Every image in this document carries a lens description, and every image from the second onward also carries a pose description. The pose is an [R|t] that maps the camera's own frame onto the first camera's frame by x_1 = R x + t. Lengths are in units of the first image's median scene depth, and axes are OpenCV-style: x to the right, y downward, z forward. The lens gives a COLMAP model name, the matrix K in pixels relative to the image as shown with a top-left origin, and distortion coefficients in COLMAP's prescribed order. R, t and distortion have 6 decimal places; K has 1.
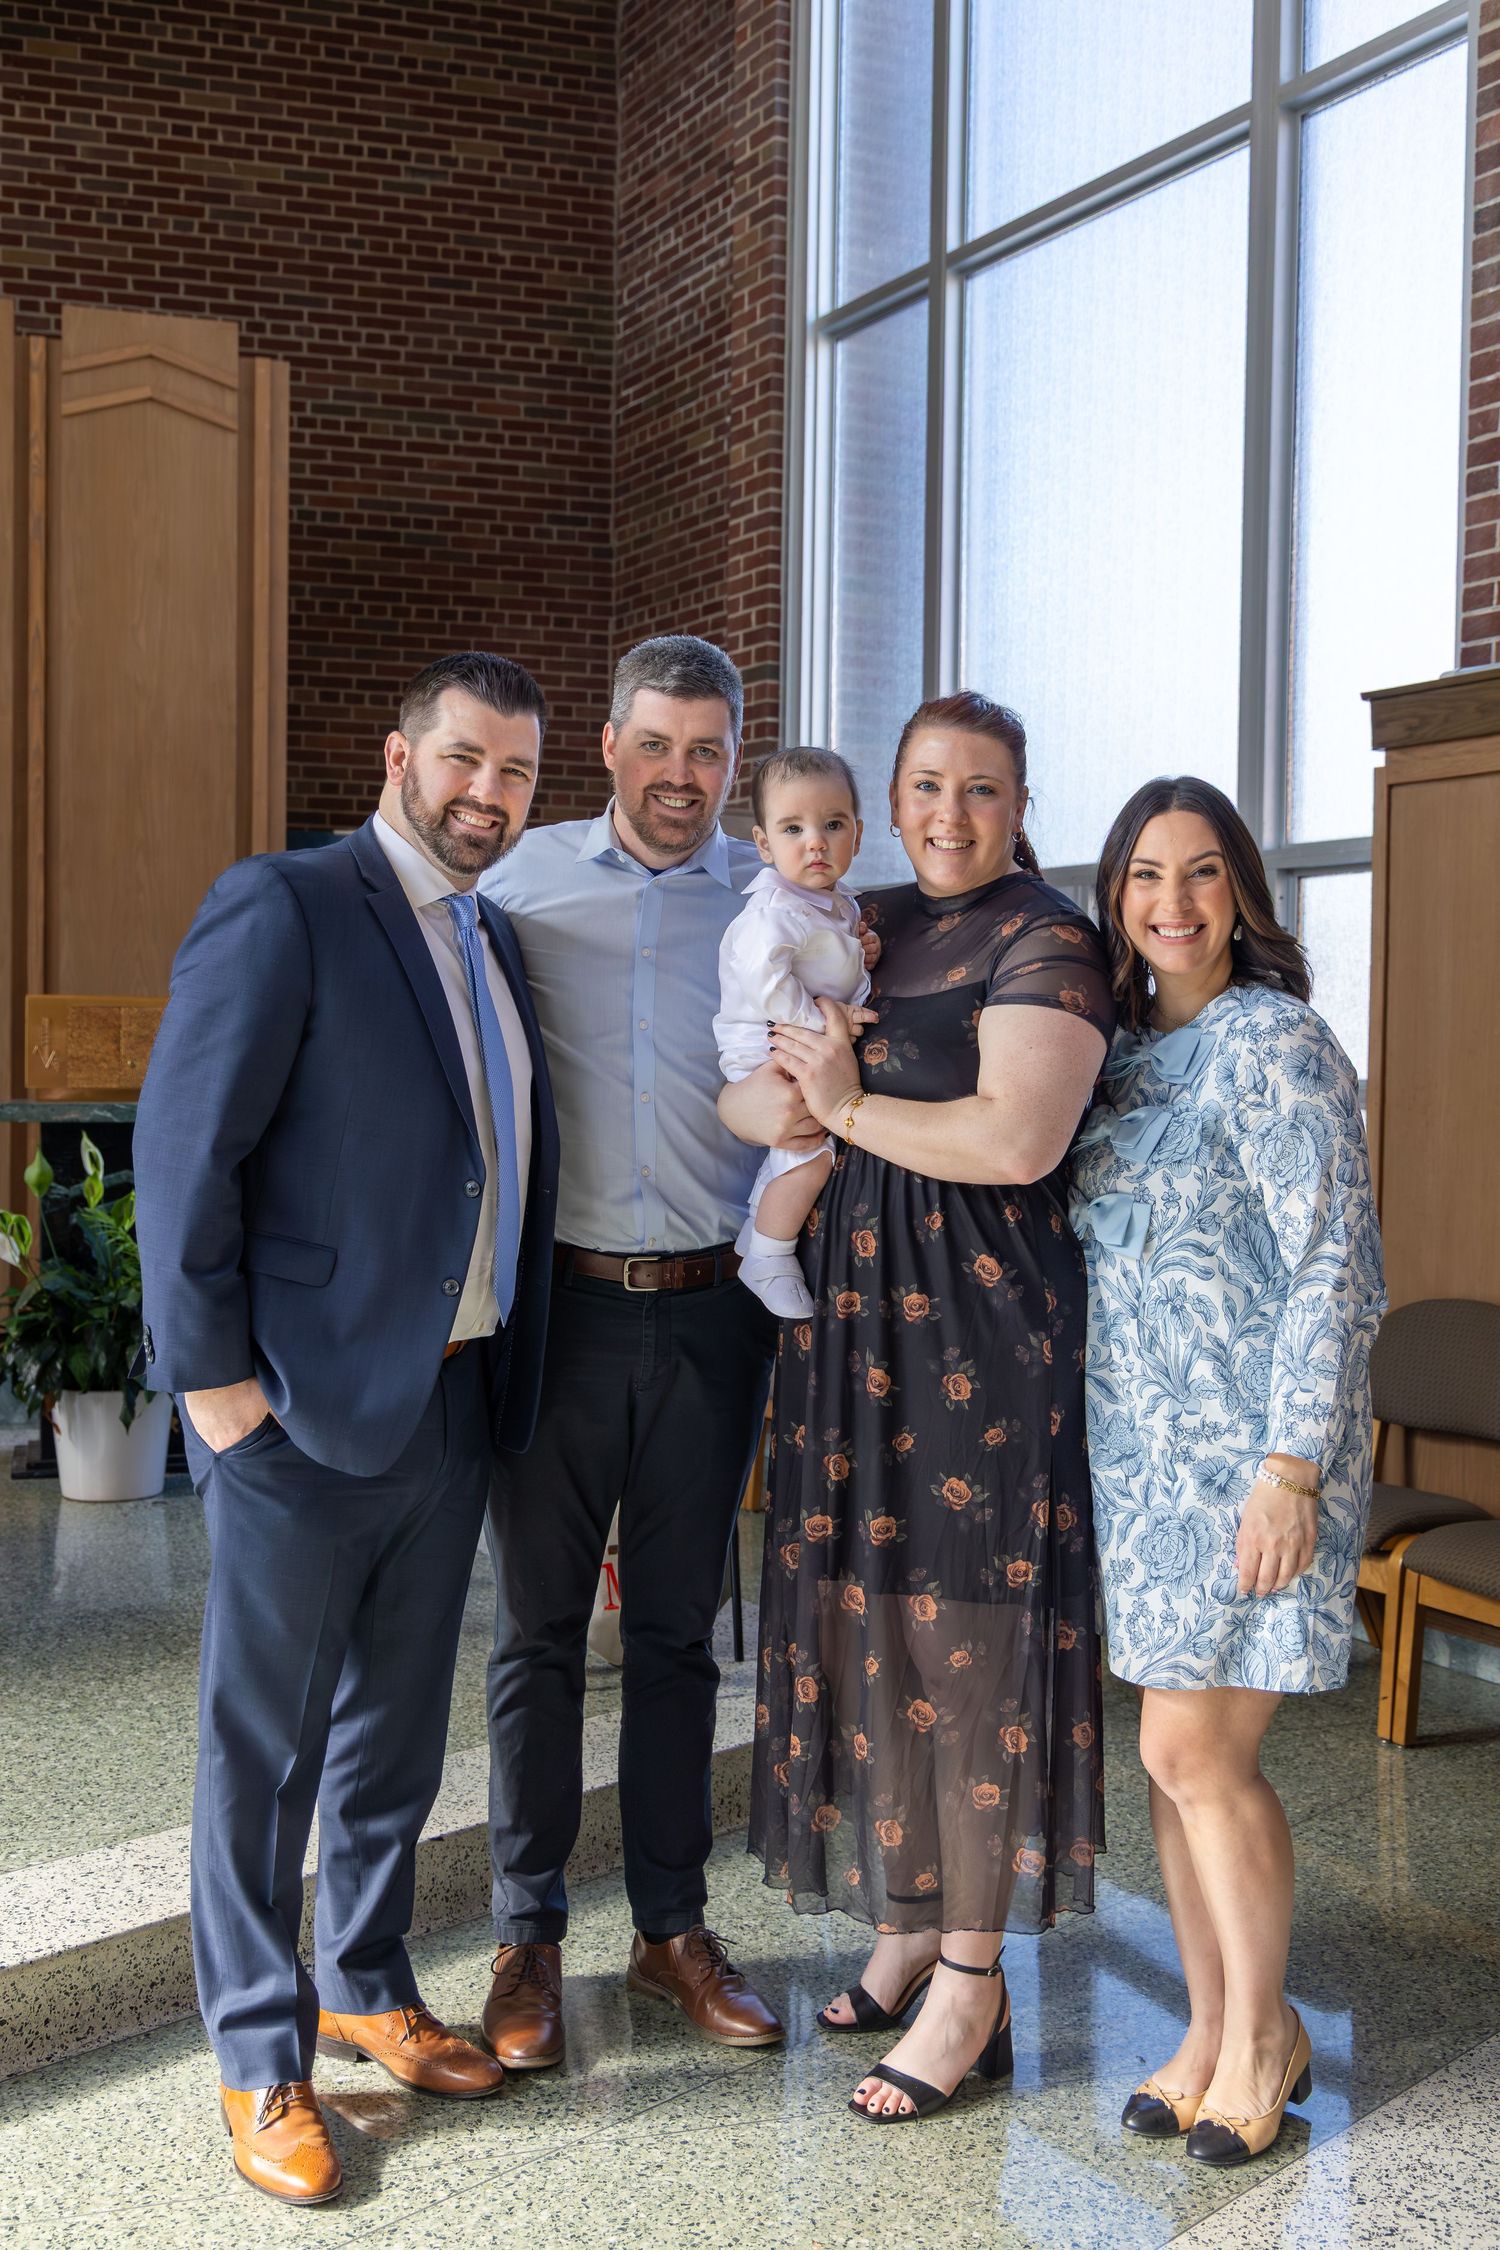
lens RADIAL K [[2309.1, 0, 756.9], [0, 2309.1, 1105.9], [0, 0, 1]] dist [0.039067, 0.000000]
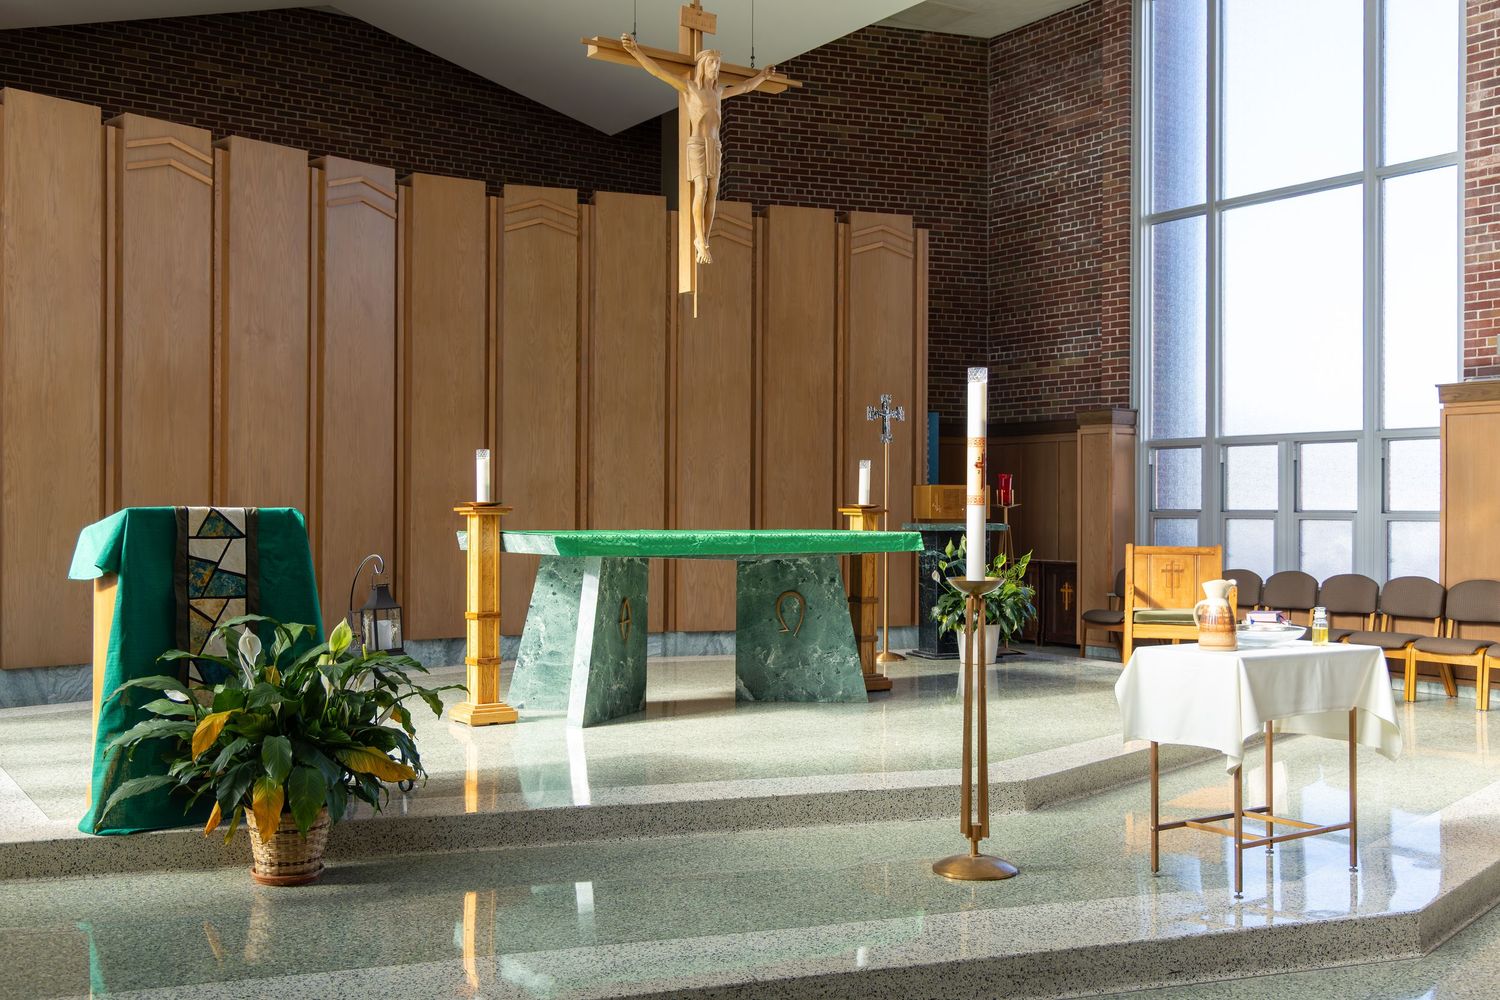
lens RADIAL K [[1539.4, 0, 762.6], [0, 1539.4, 496.5], [0, 0, 1]] dist [0.039067, 0.000000]
pose [[0.996640, -0.008807, 0.081437, -0.423444], [0.011196, 0.999519, -0.028922, 0.010473], [-0.081143, 0.029736, 0.996259, -0.516973]]
